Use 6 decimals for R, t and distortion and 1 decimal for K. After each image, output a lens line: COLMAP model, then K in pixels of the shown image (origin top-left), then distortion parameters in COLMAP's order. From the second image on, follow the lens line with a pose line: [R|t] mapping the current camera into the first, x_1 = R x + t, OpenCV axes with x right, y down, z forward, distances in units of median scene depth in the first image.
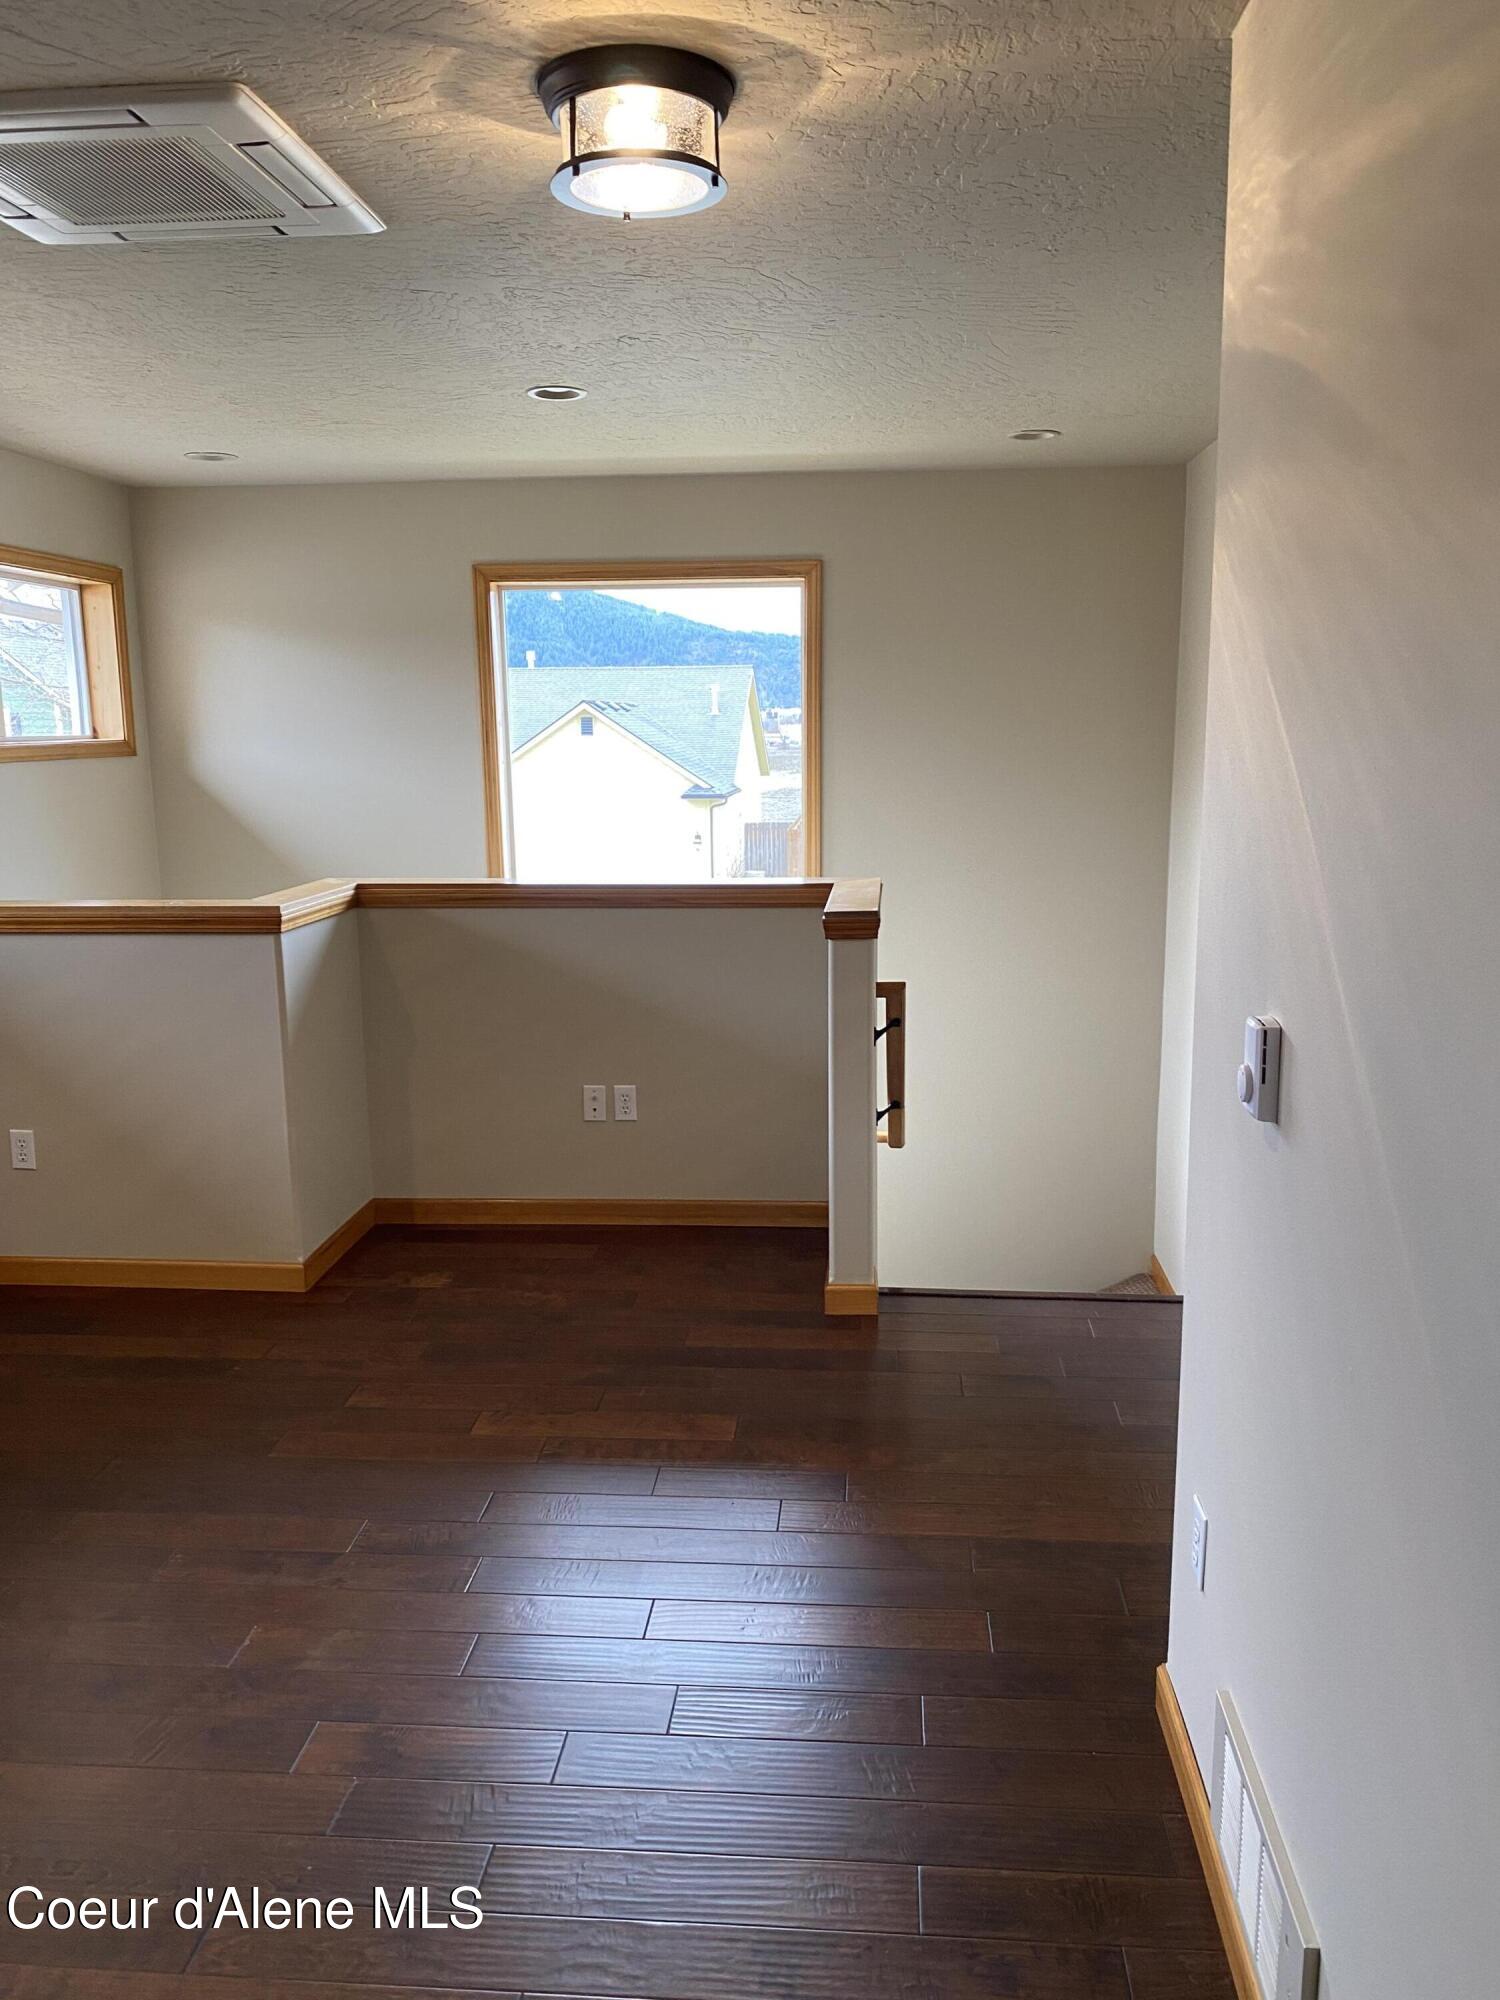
lens RADIAL K [[1513.2, 0, 764.1], [0, 1513.2, 987.8], [0, 0, 1]] dist [0.139956, -0.342499]
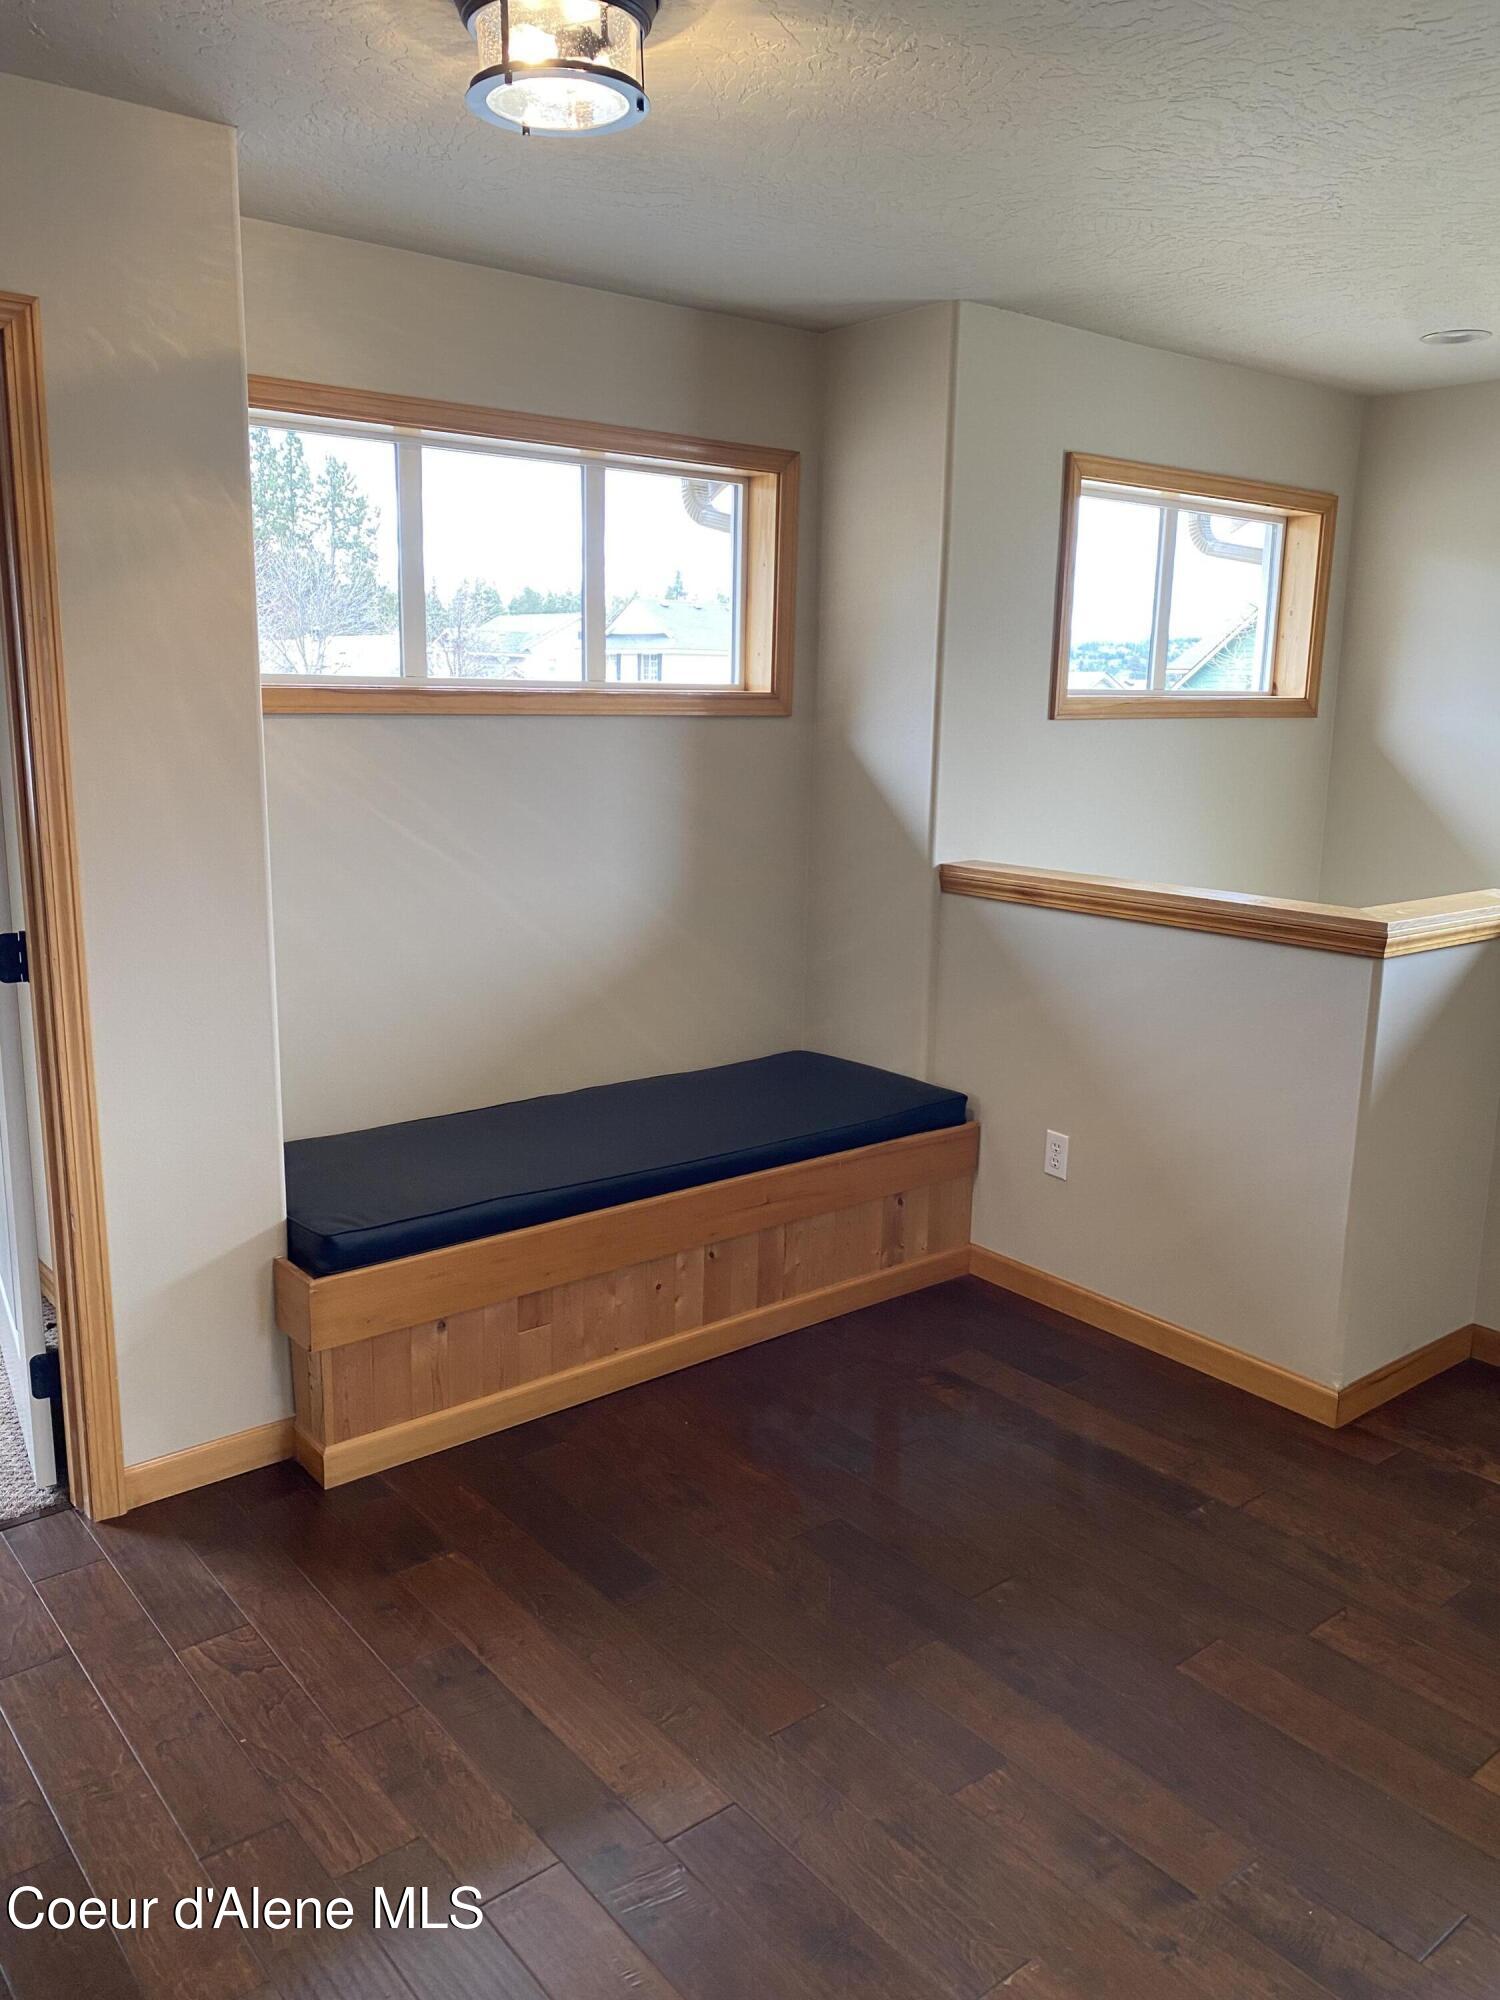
lens RADIAL K [[1524.4, 0, 745.2], [0, 1524.4, 980.3], [0, 0, 1]] dist [0.030979, -0.005825]
pose [[0.685372, 0.162869, -0.709746, 0.005105], [-0.147737, 0.985497, 0.083484, -0.041450], [0.713049, 0.047638, 0.699493, 0.246357]]
